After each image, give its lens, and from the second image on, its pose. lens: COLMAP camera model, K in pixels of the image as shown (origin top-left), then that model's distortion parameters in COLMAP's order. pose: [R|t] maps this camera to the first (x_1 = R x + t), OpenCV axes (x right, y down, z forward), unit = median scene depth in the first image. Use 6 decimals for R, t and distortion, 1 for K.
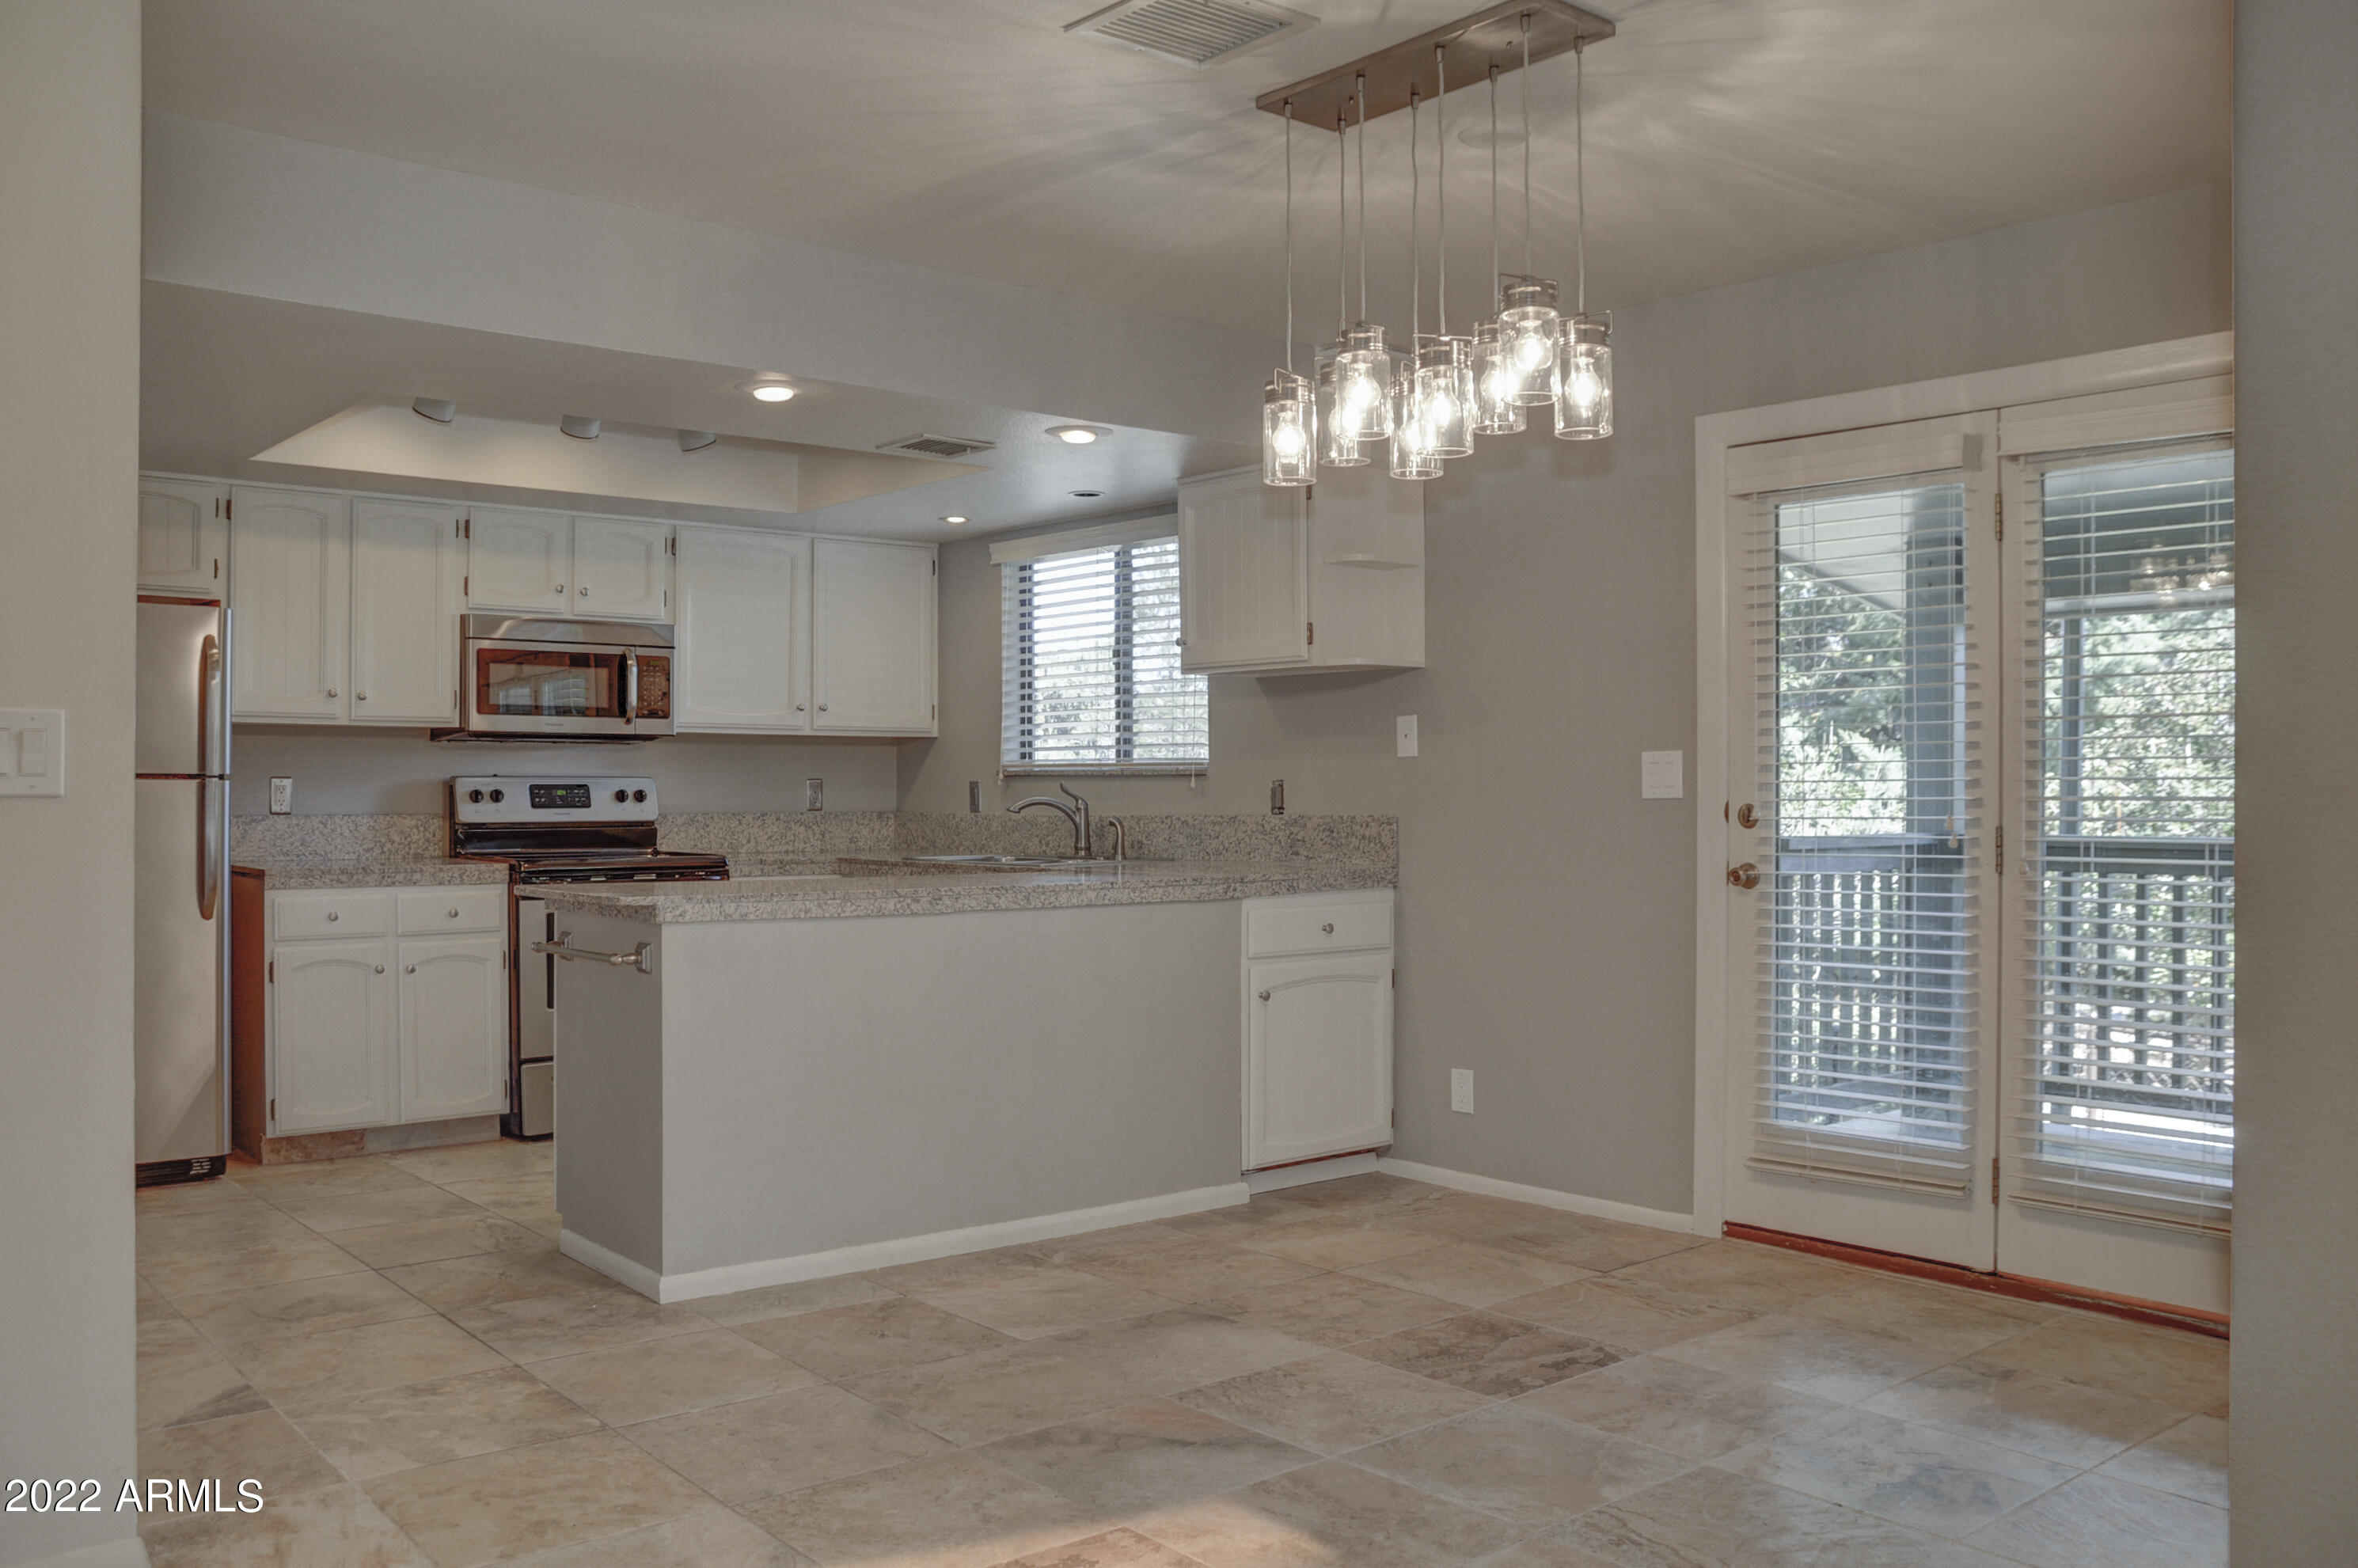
lens RADIAL K [[1945.8, 0, 1167.5], [0, 1945.8, 788.7], [0, 0, 1]] dist [-0.077881, 0.071783]
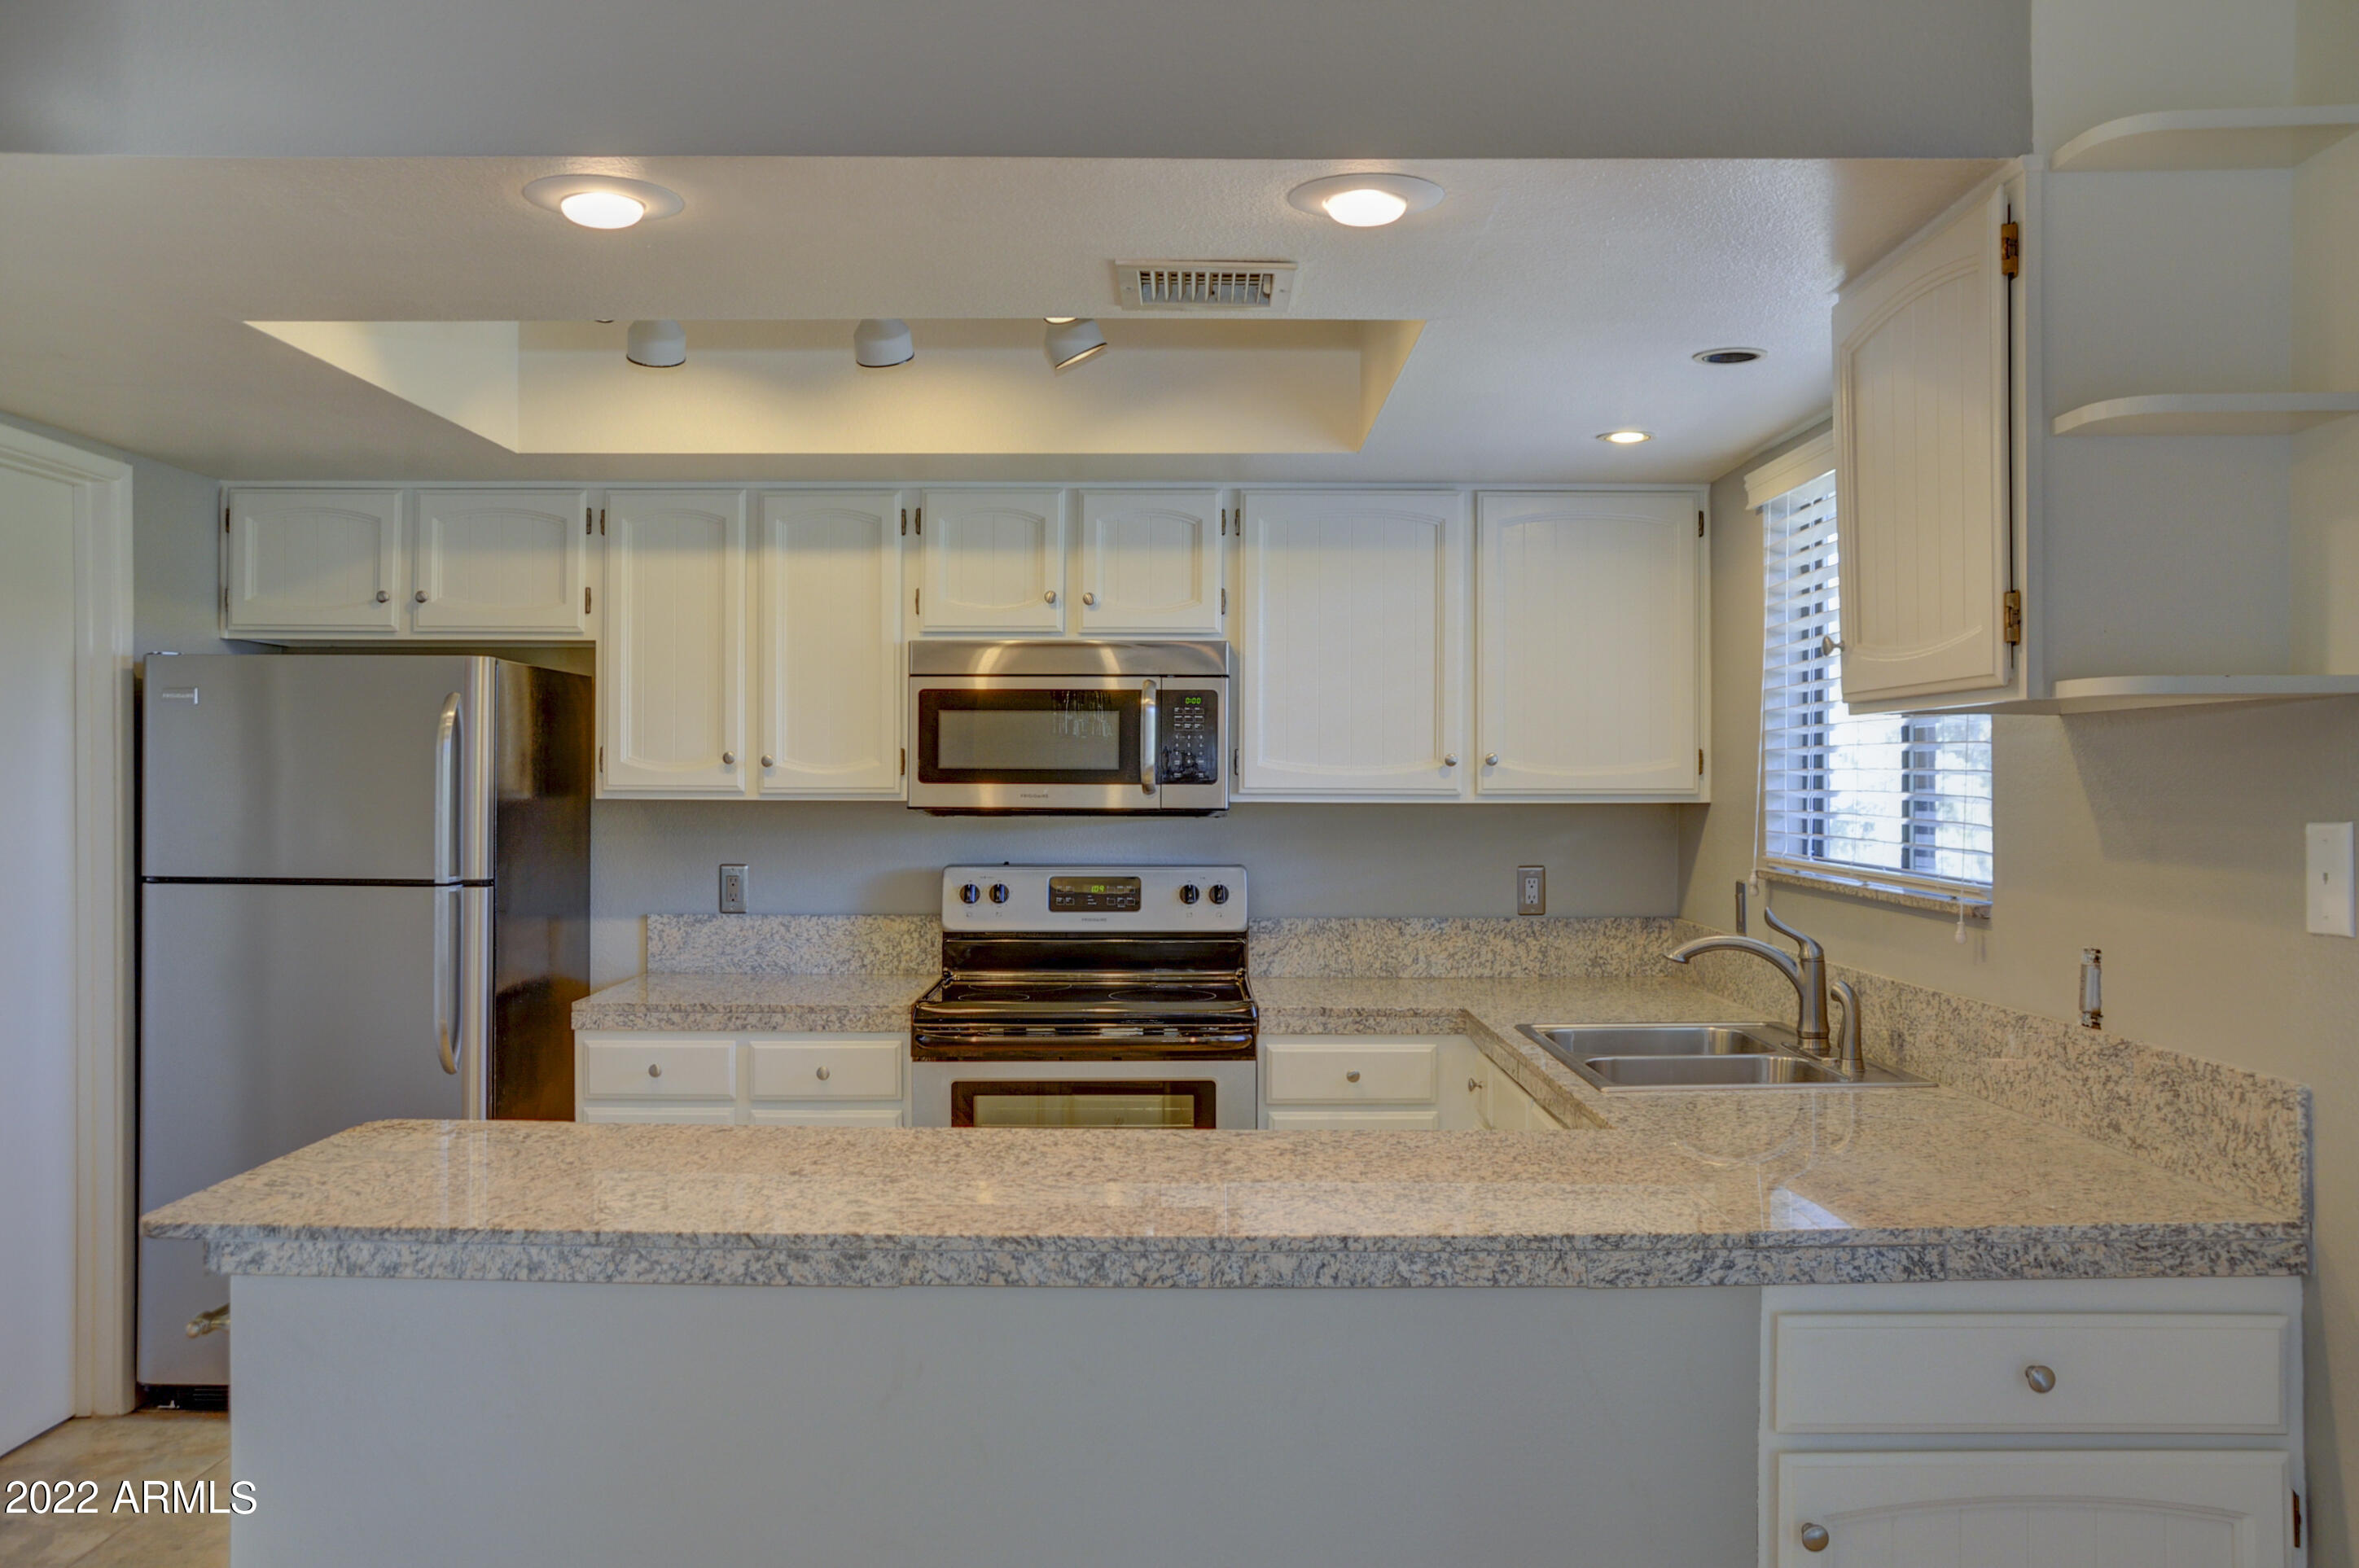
lens RADIAL K [[1946.4, 0, 1166.3], [0, 1946.4, 777.1], [0, 0, 1]] dist [-0.077881, 0.071783]
pose [[0.760014, 0.001443, -0.649905, 0.181736], [-0.001551, 0.999999, 0.000407, -0.043718], [0.649905, 0.000698, 0.760015, 0.549648]]
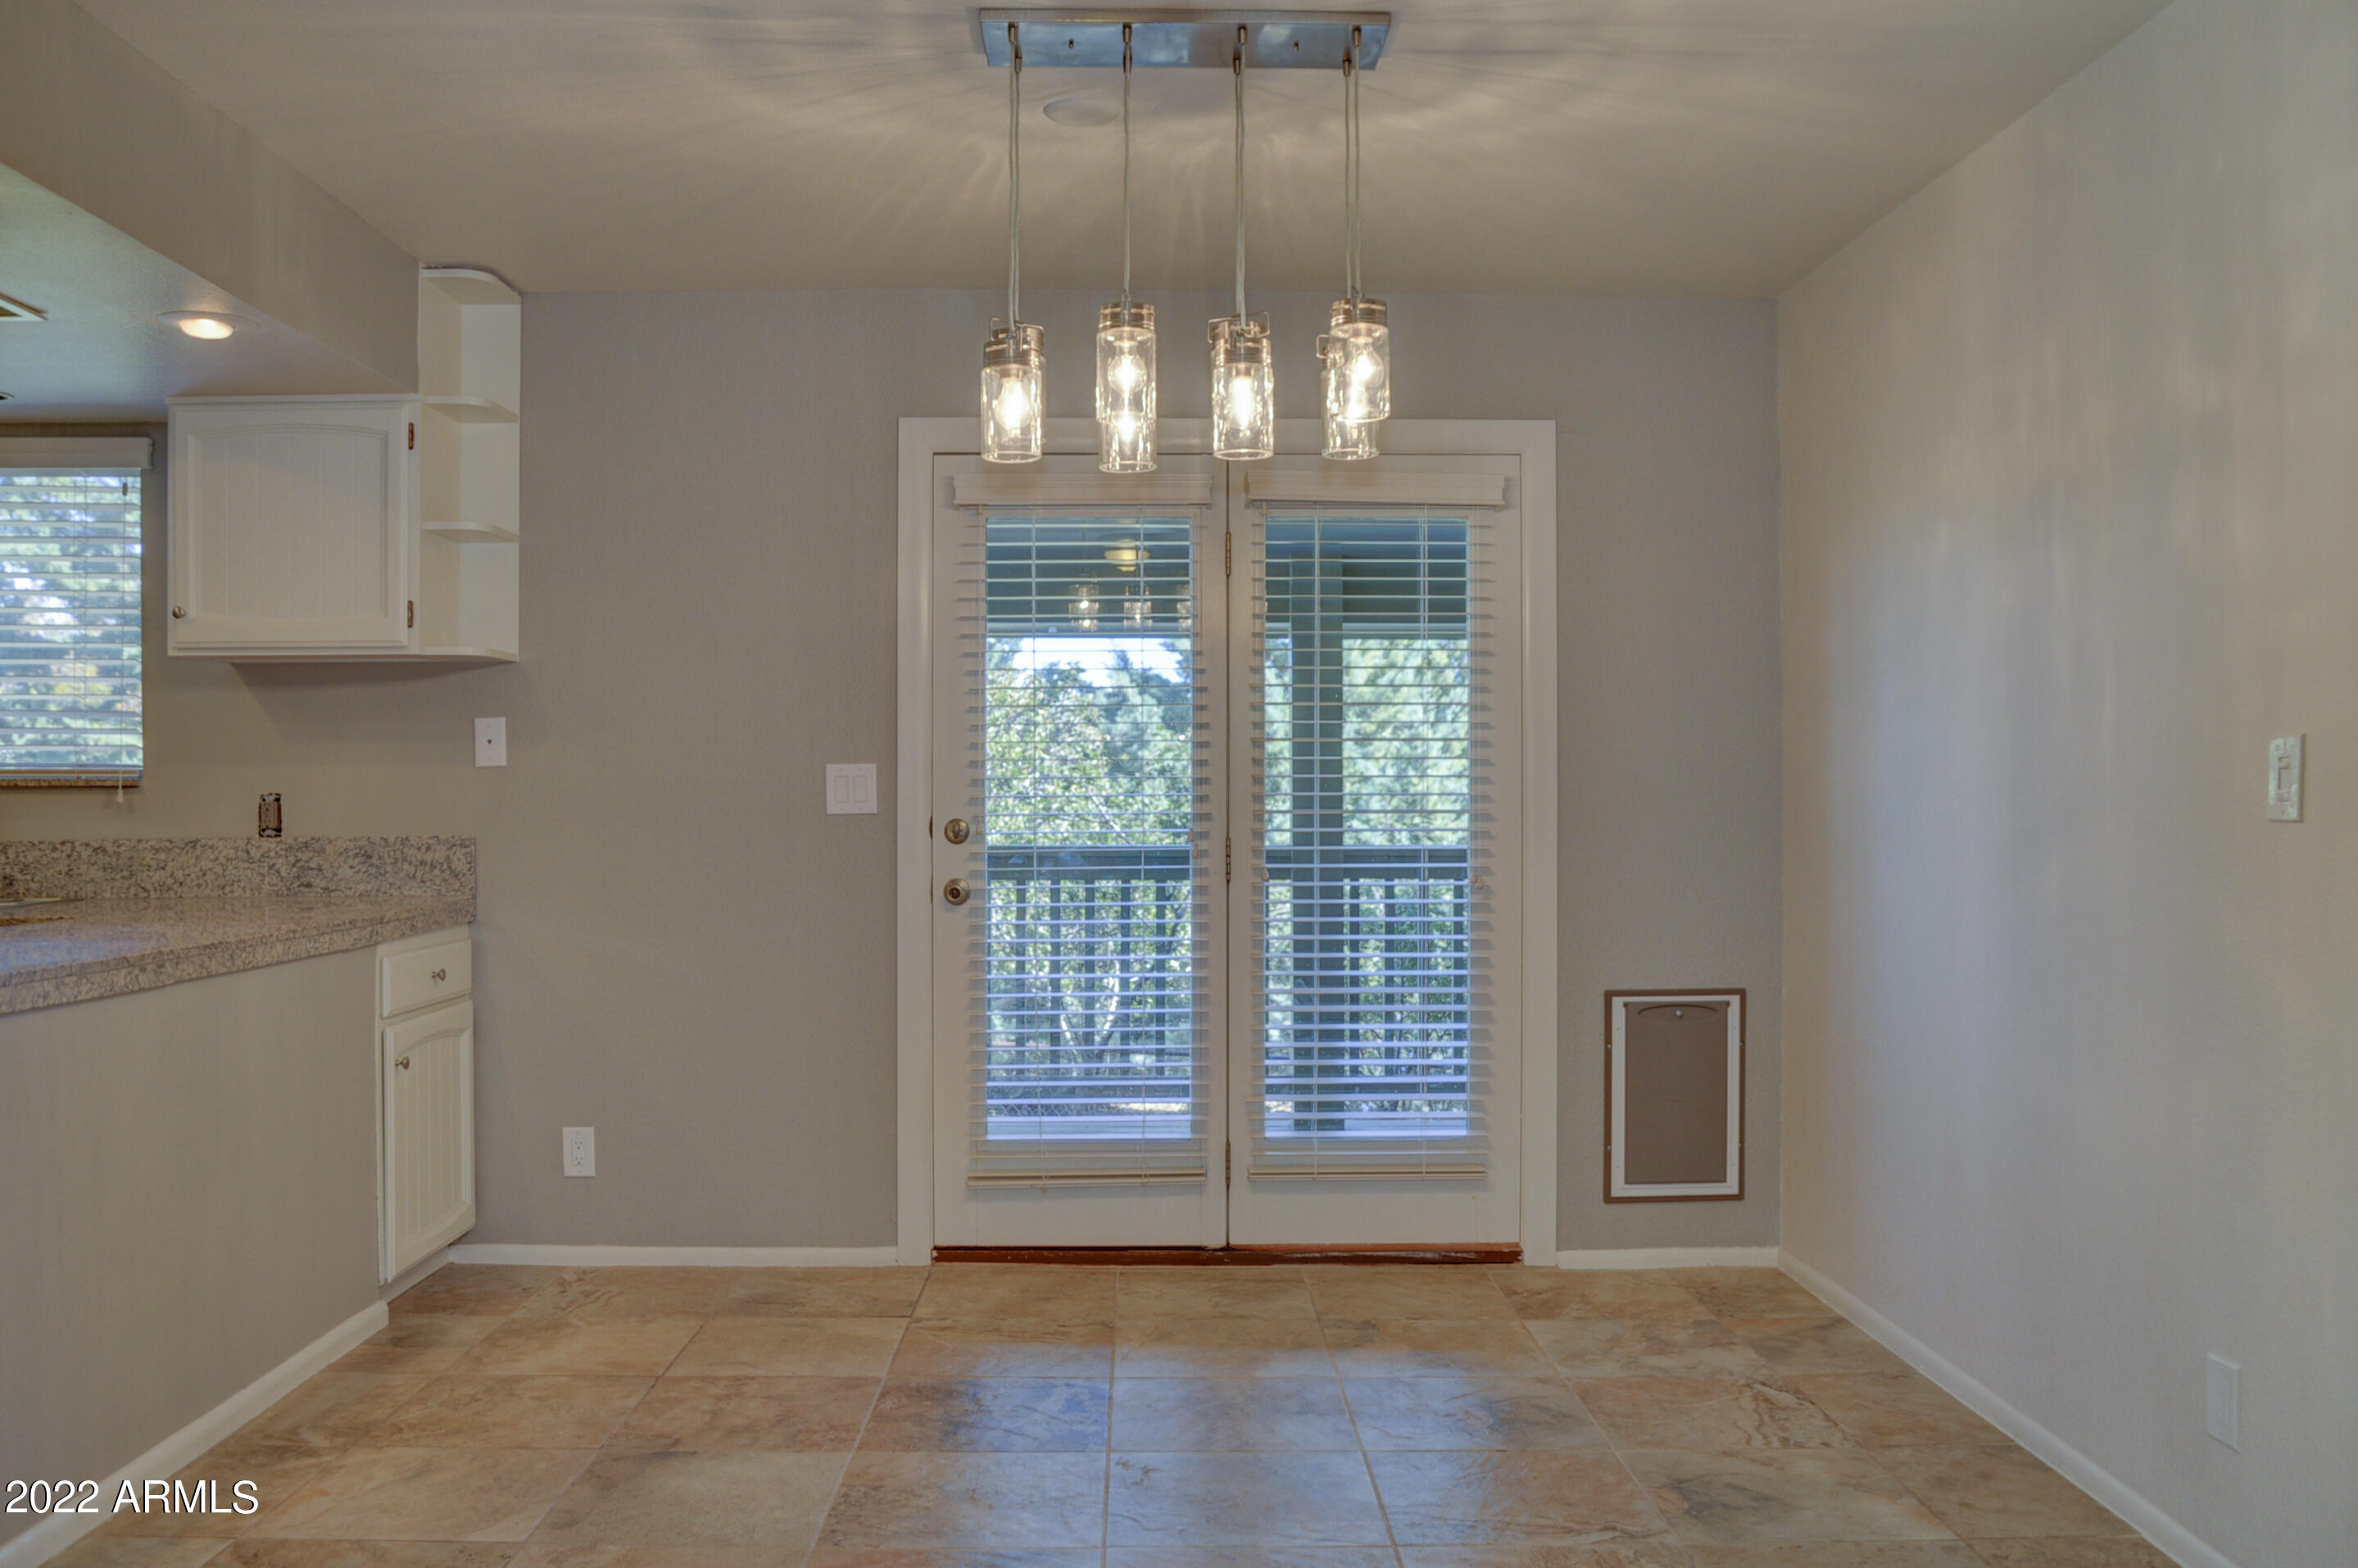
lens RADIAL K [[2030.5, 0, 1130.7], [0, 2030.5, 792.9], [0, 0, 1]] dist [-0.067301, 0.042561]
pose [[0.650320, 0.000321, 0.759660, -0.343005], [0.001415, 0.999998, -0.001634, -0.002986], [-0.759659, 0.002137, 0.650318, 0.207934]]
